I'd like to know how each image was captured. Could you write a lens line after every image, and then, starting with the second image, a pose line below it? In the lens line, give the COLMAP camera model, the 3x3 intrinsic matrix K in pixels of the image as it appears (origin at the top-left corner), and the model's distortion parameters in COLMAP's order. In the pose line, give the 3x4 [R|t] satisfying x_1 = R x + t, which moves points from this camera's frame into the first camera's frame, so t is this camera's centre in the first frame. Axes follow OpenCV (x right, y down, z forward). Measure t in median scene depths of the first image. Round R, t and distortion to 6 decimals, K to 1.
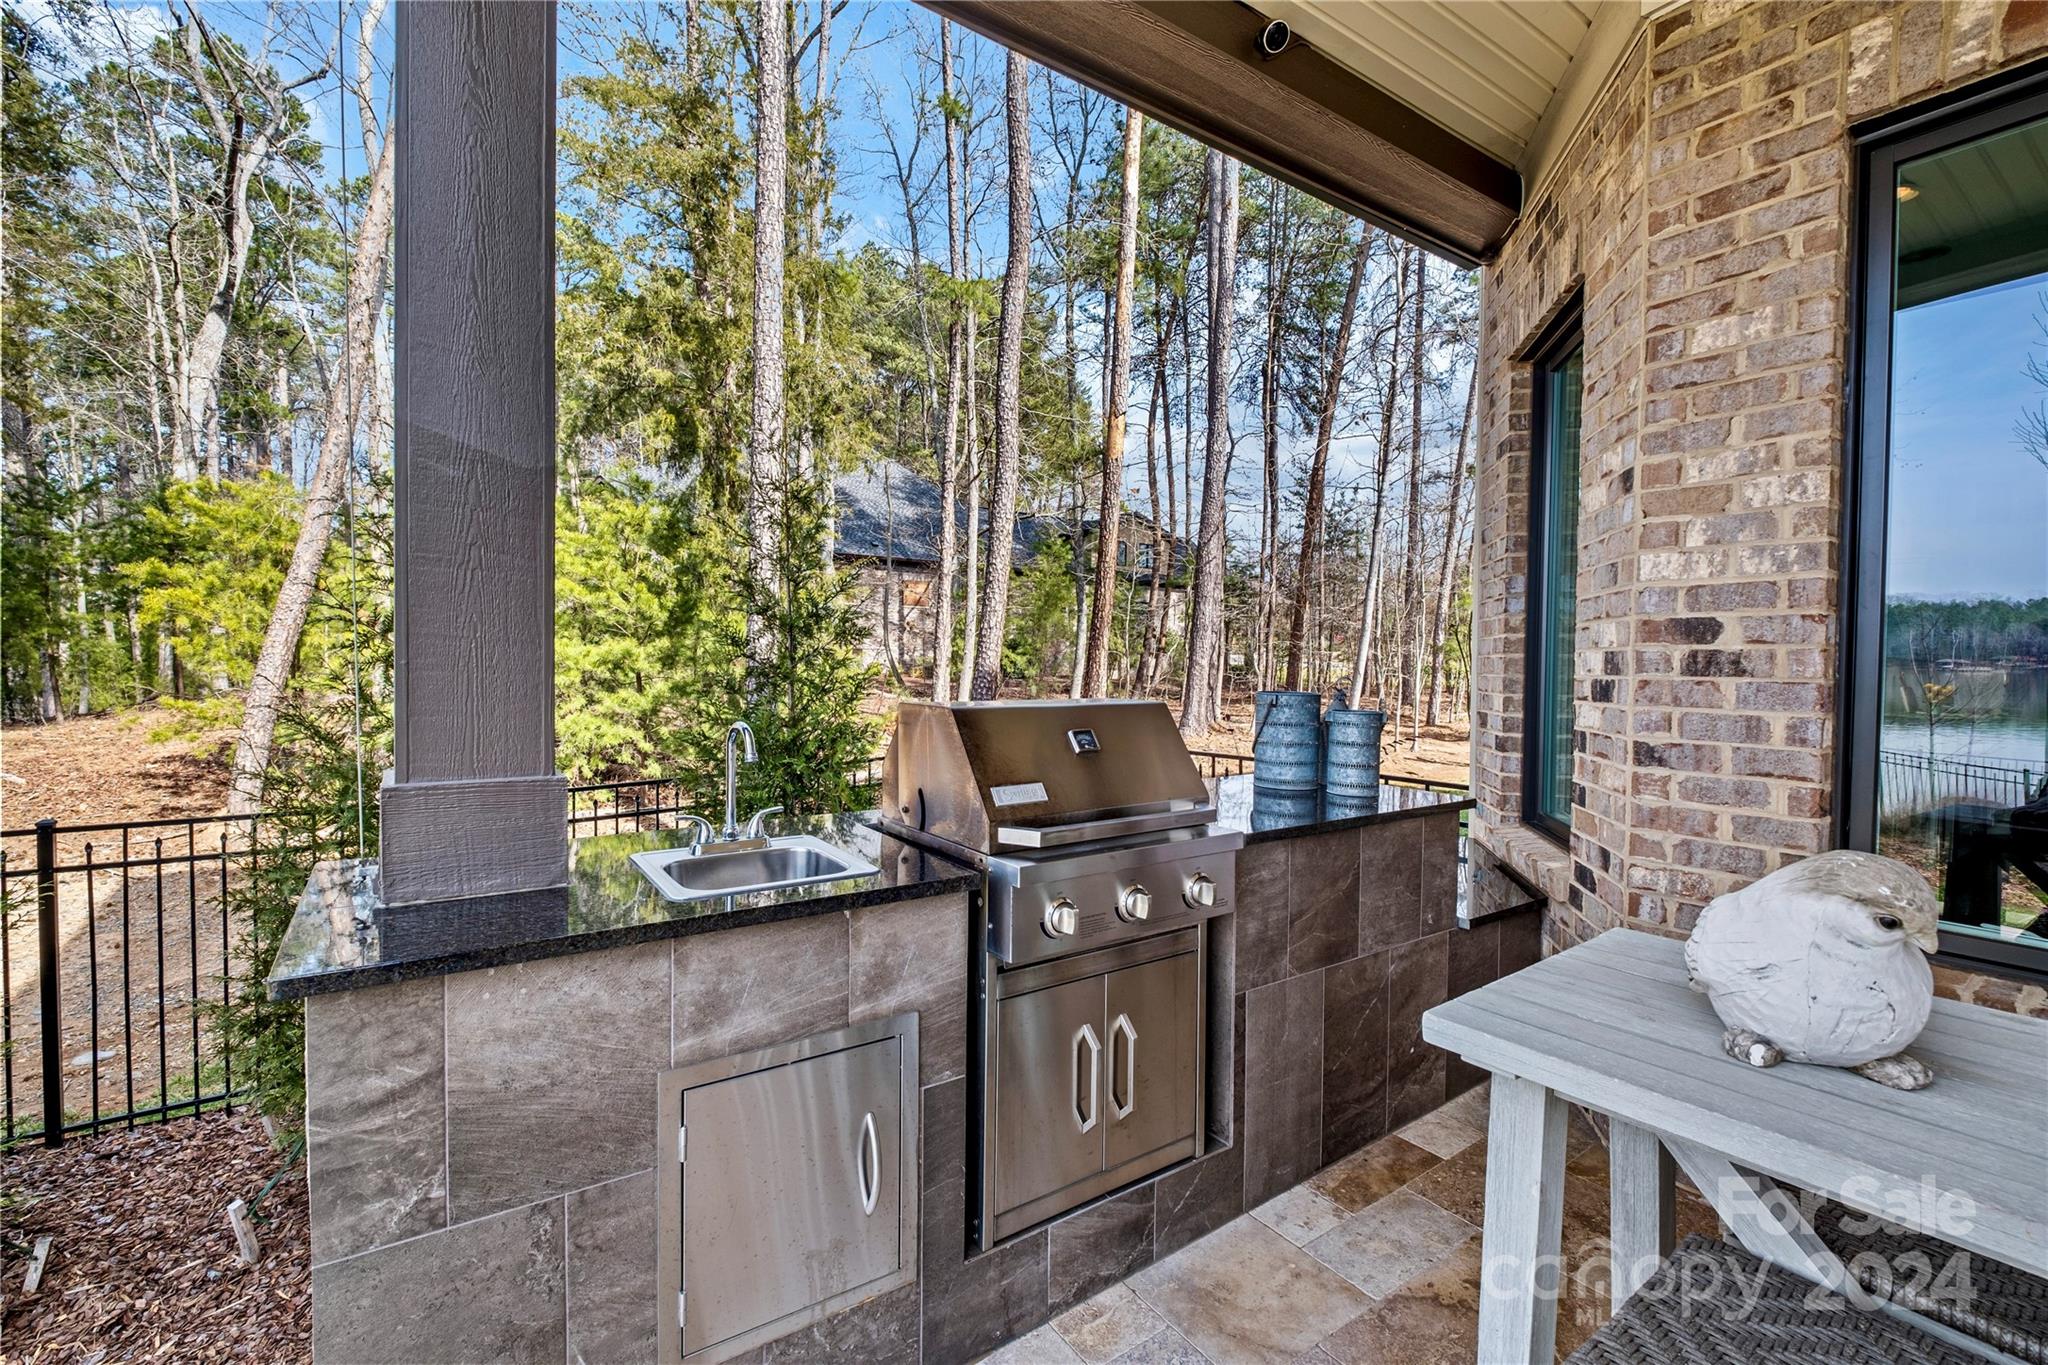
lens RADIAL K [[882.0, 0, 1024.8], [0, 882.0, 677.3], [0, 0, 1]] dist [-0.001321, -0.000994]
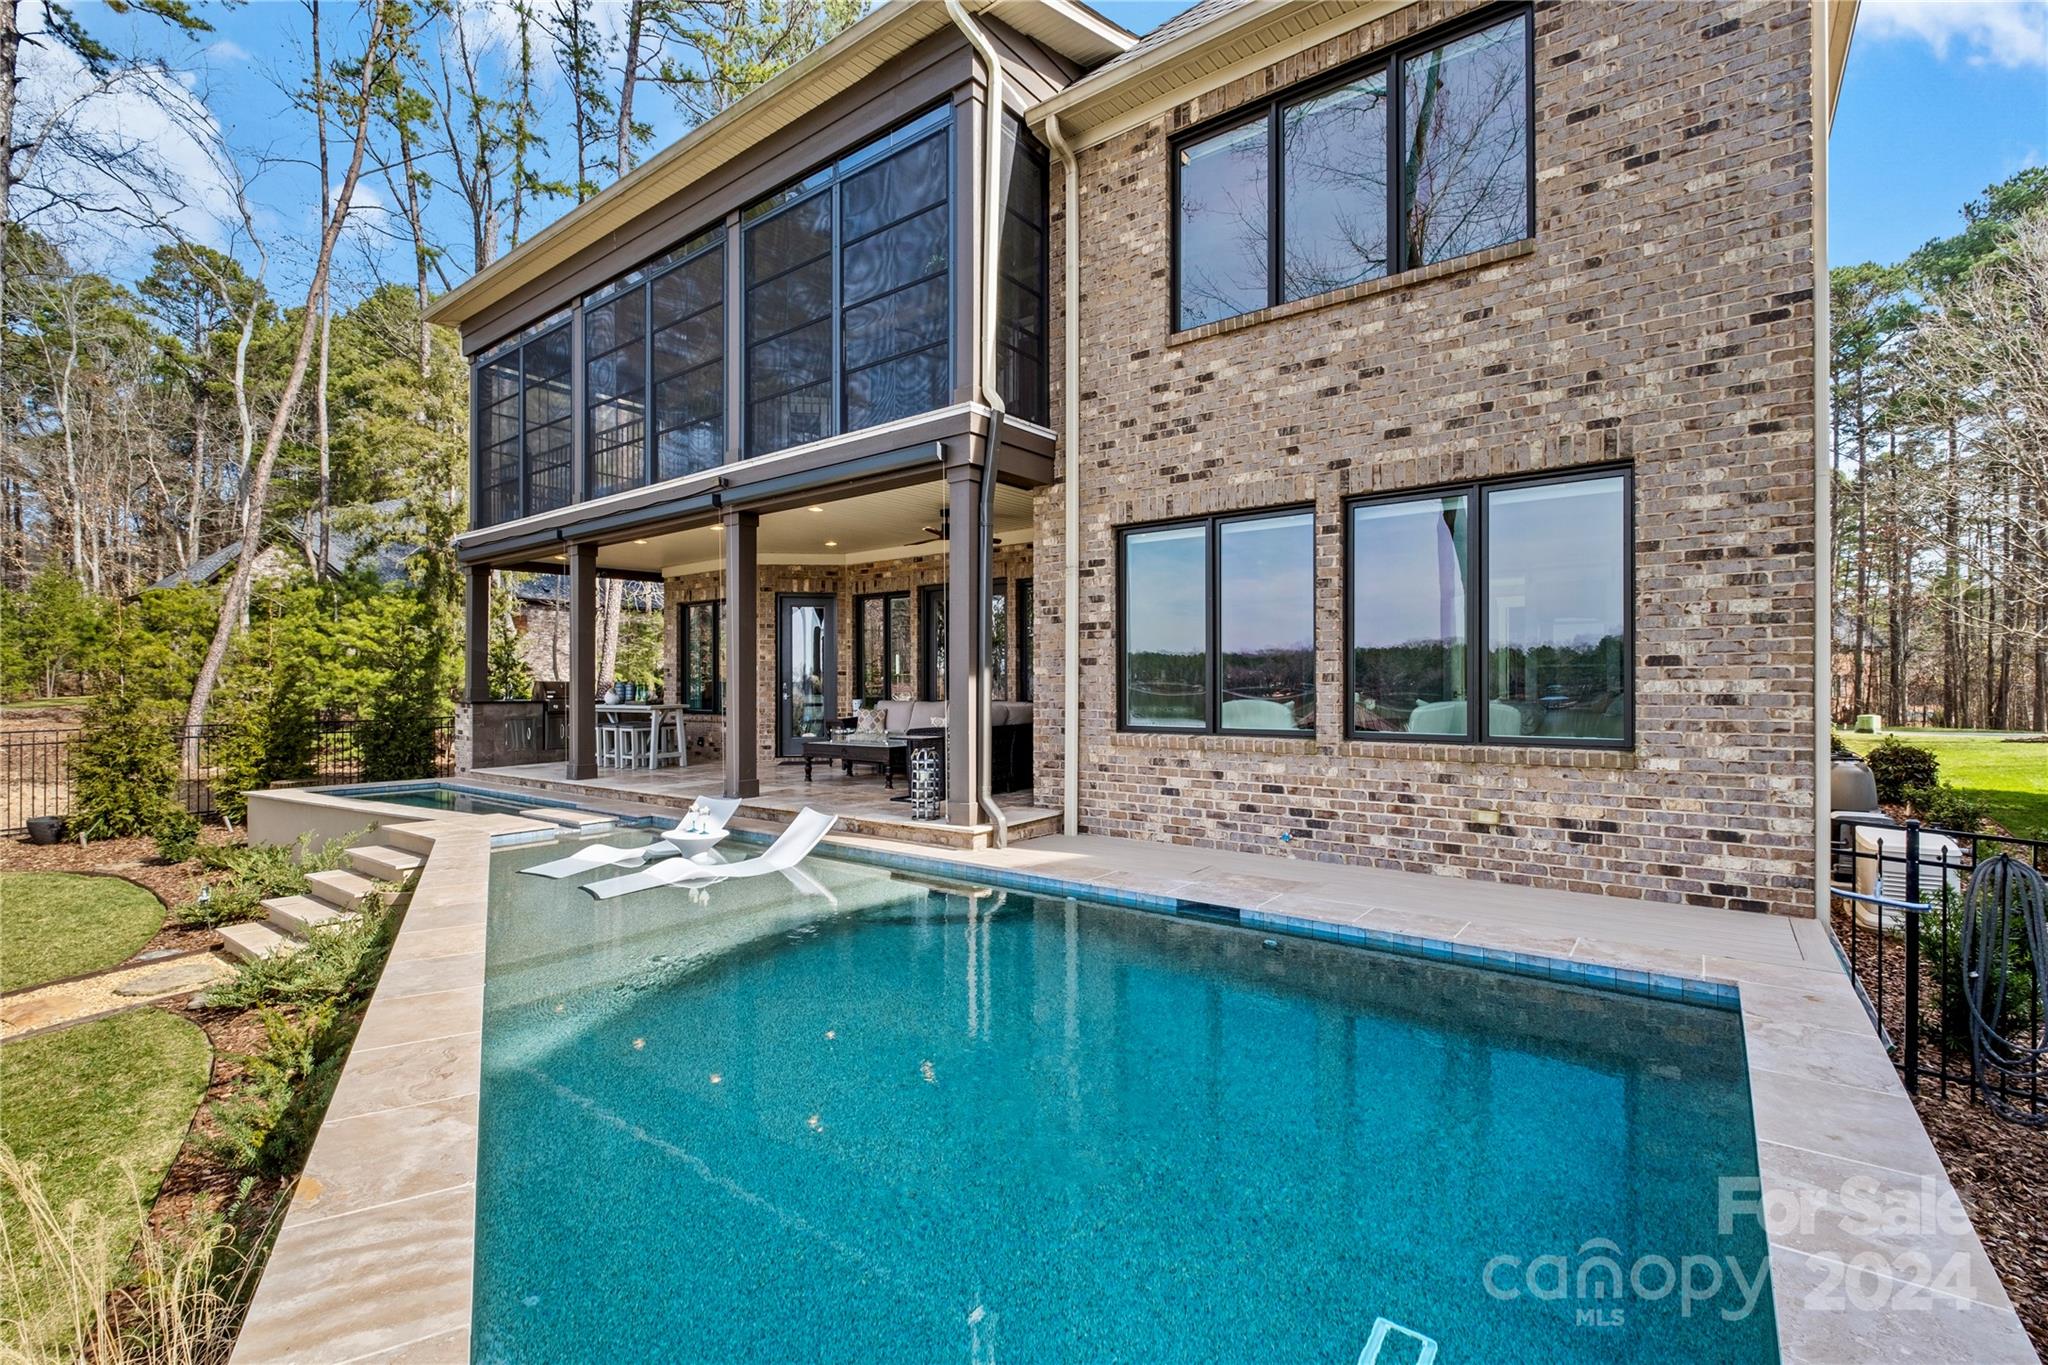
lens RADIAL K [[882.0, 0, 1035.5], [0, 882.0, 684.5], [0, 0, 1]] dist [-0.001321, -0.000994]
pose [[0.947242, -0.003271, 0.320501, 0.266028], [0.011704, 0.999634, -0.024389, 0.053131], [-0.320304, 0.026854, 0.946934, -1.331141]]
